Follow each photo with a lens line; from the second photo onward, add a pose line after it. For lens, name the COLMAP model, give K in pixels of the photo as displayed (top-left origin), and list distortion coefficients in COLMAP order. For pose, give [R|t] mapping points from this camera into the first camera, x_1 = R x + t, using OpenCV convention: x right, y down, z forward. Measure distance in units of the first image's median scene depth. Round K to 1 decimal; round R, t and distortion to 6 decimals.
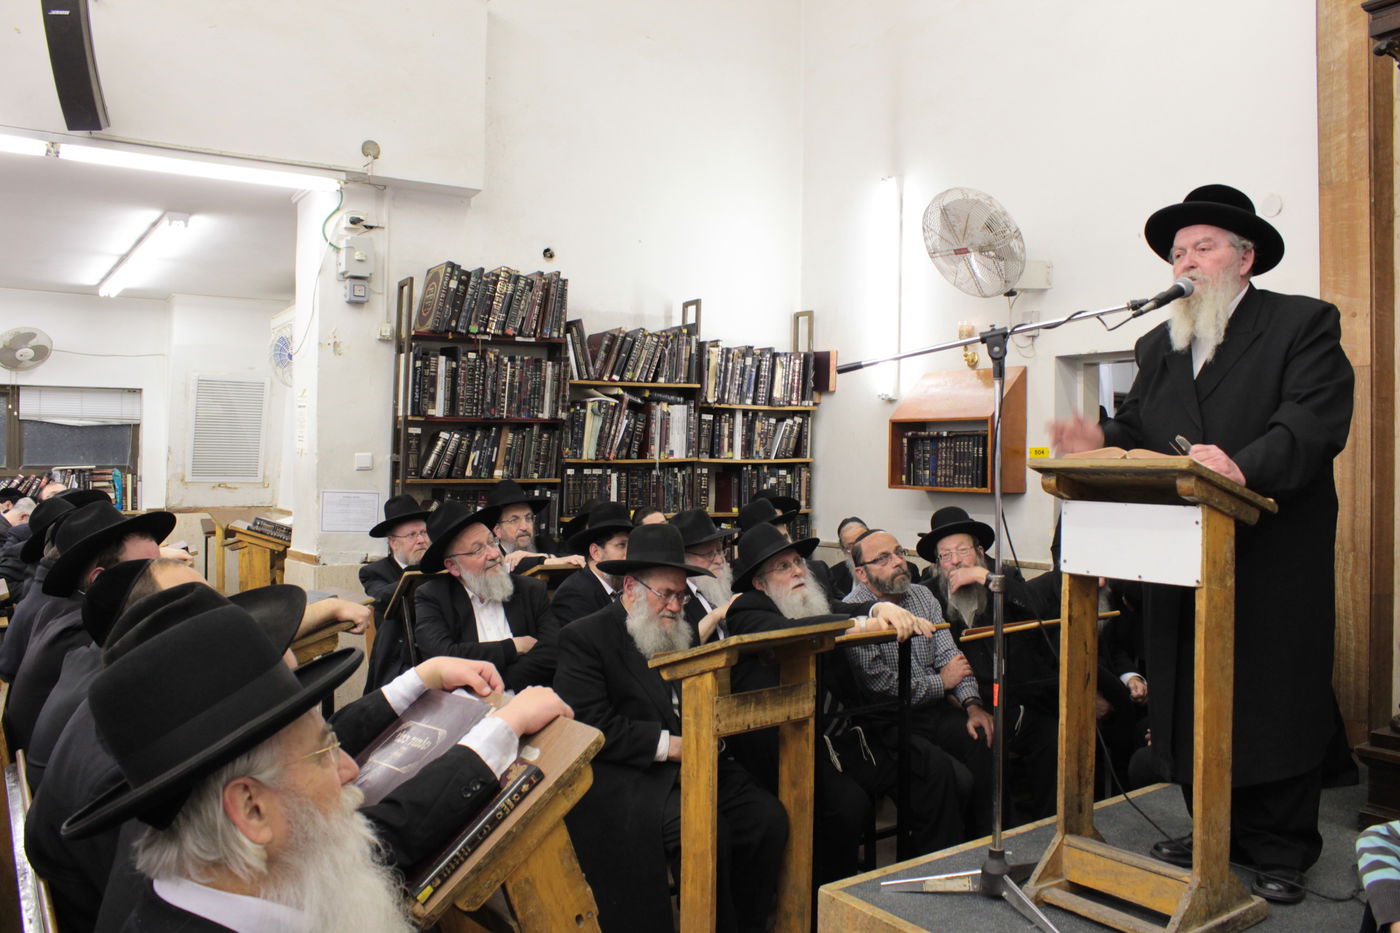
lens RADIAL K [[1159.3, 0, 697.8], [0, 1159.3, 458.7], [0, 0, 1]] dist [-0.158012, 0.131386]
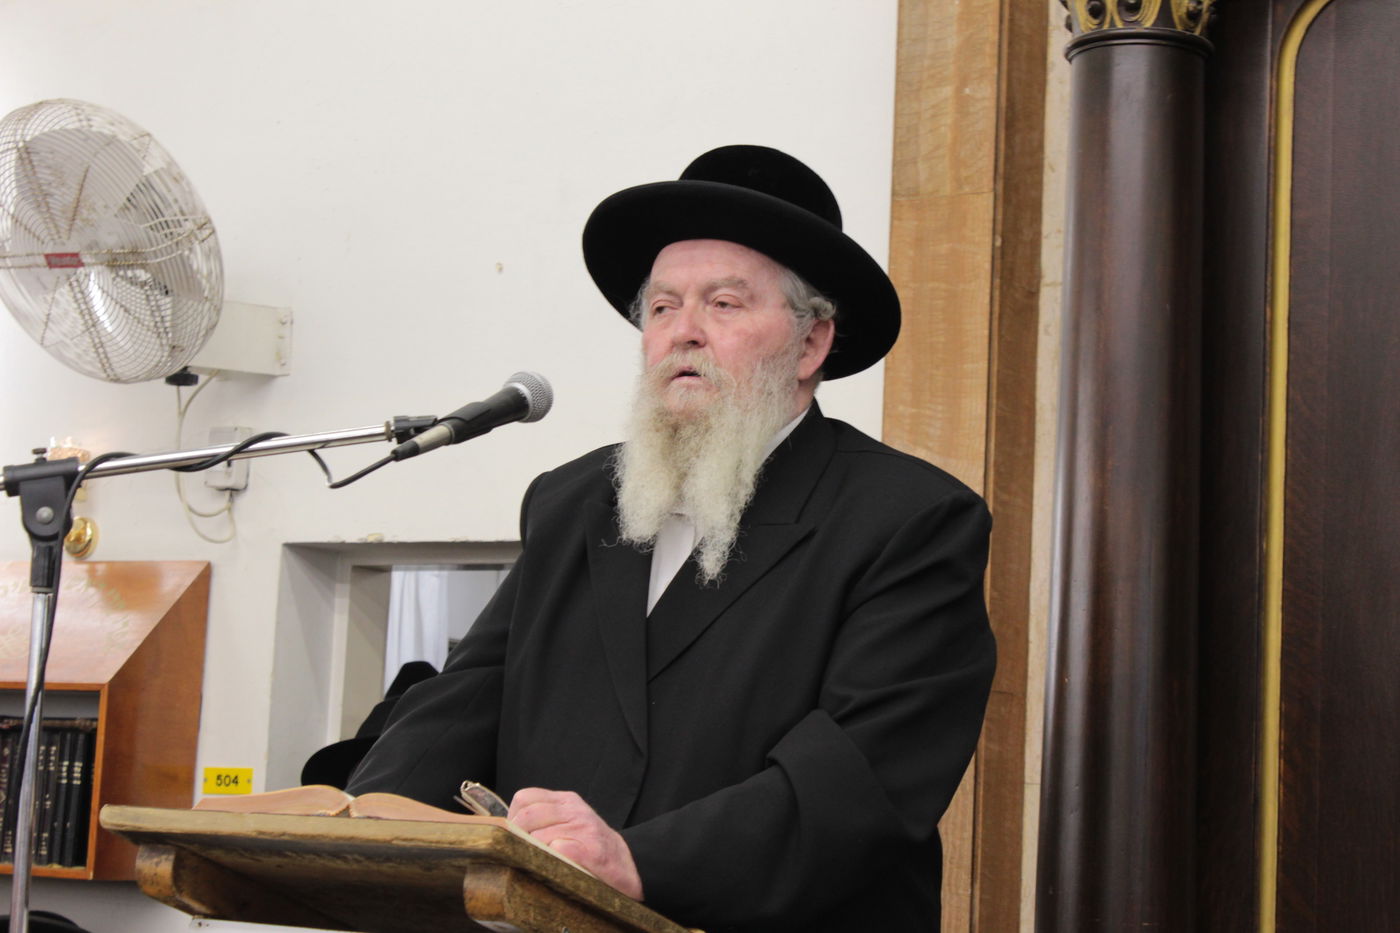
lens RADIAL K [[2838.5, 0, 738.2], [0, 2838.5, 432.5], [0, 0, 1]] dist [0.017292, 0.000000]
pose [[0.904484, 0.094216, 0.415971, 0.037046], [-0.043123, 0.990500, -0.130577, -0.004232], [-0.424322, 0.100167, 0.899954, 0.024217]]
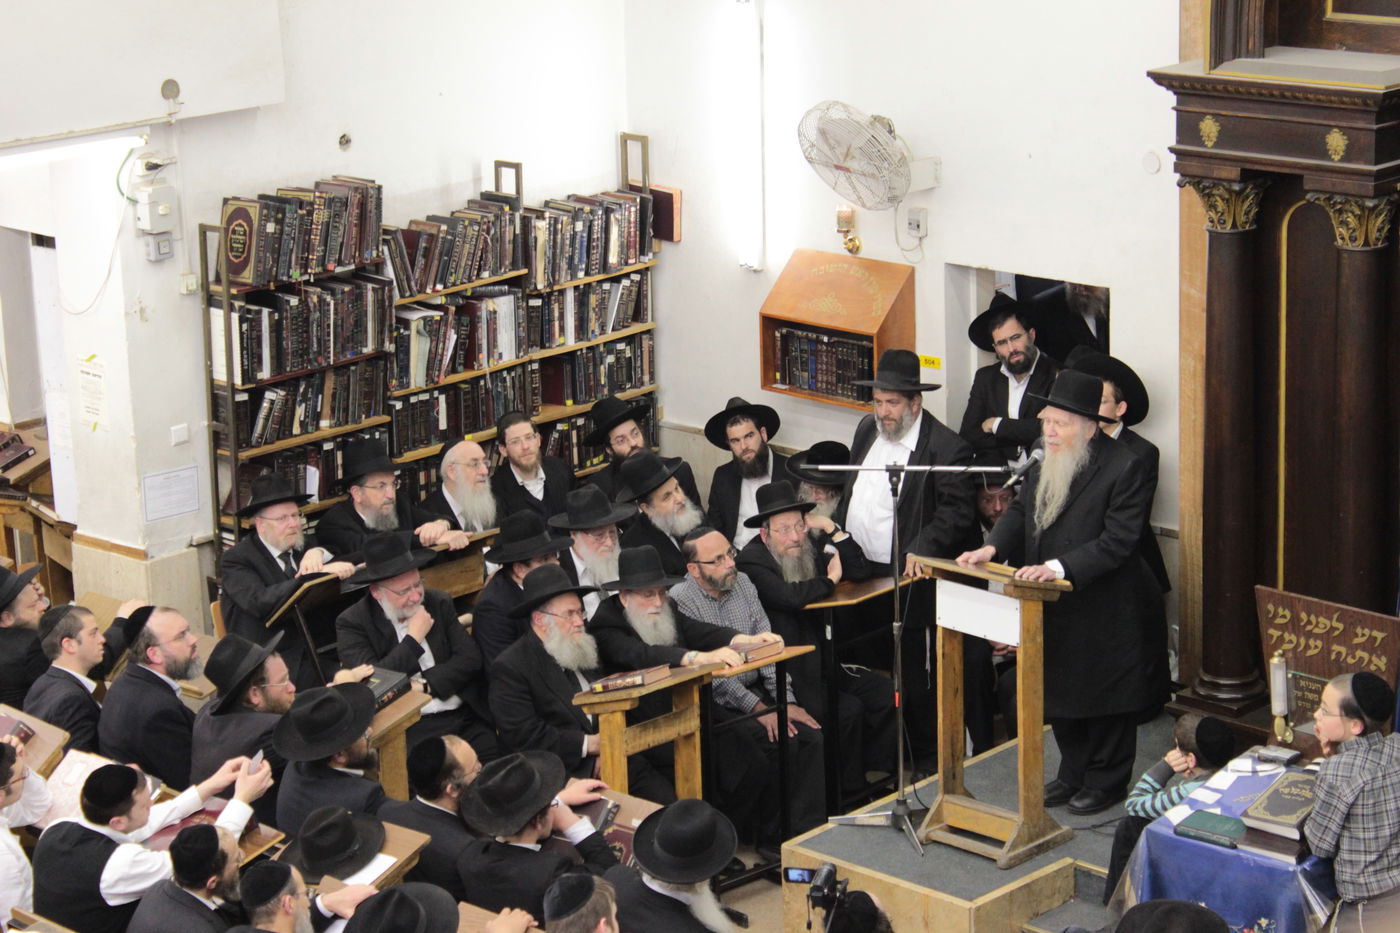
lens RADIAL K [[3368.3, 0, 707.0], [0, 3368.3, 474.2], [0, 0, 1]] dist [0.074947, 0.000000]
pose [[0.976398, -0.093859, 0.194516, -0.405819], [0.040030, 0.963675, 0.264062, -0.633678], [-0.212235, -0.250043, 0.944688, -1.522758]]
